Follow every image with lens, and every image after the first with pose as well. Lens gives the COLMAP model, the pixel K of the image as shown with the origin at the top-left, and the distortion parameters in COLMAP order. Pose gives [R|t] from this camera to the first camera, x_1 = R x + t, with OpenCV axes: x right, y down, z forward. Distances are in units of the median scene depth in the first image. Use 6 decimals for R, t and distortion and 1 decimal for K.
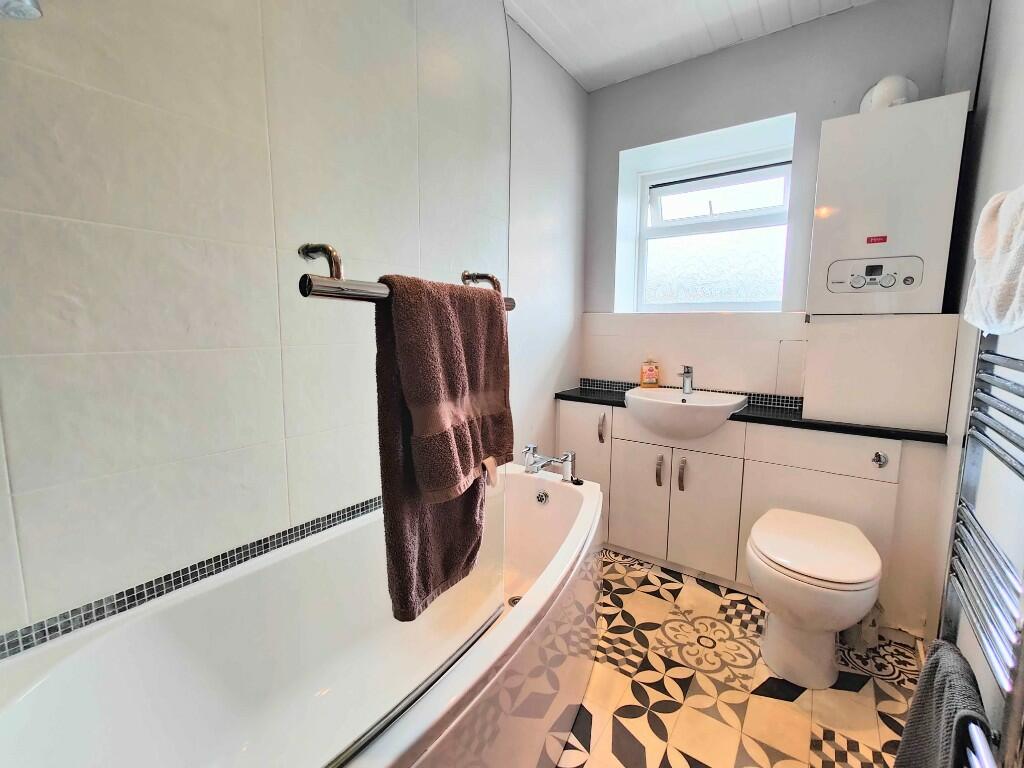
lens RADIAL K [[450.9, 0, 517.6], [0, 450.9, 384.6], [0, 0, 1]] dist [0.001368, 0.000609]
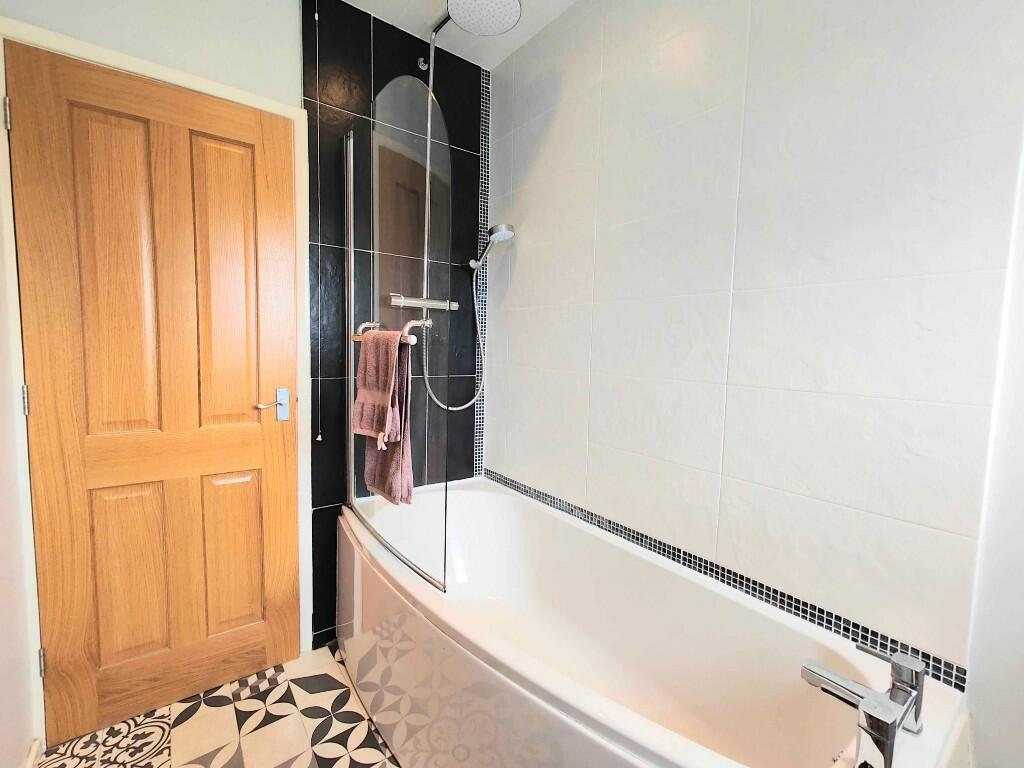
lens RADIAL K [[450.9, 0, 517.6], [0, 450.9, 384.6], [0, 0, 1]] dist [0.001368, 0.000609]
pose [[-0.311723, 0.065183, -0.947934, 1.100214], [-0.139402, 0.983712, 0.113484, -0.219888], [0.939891, 0.167519, -0.297559, 1.587567]]
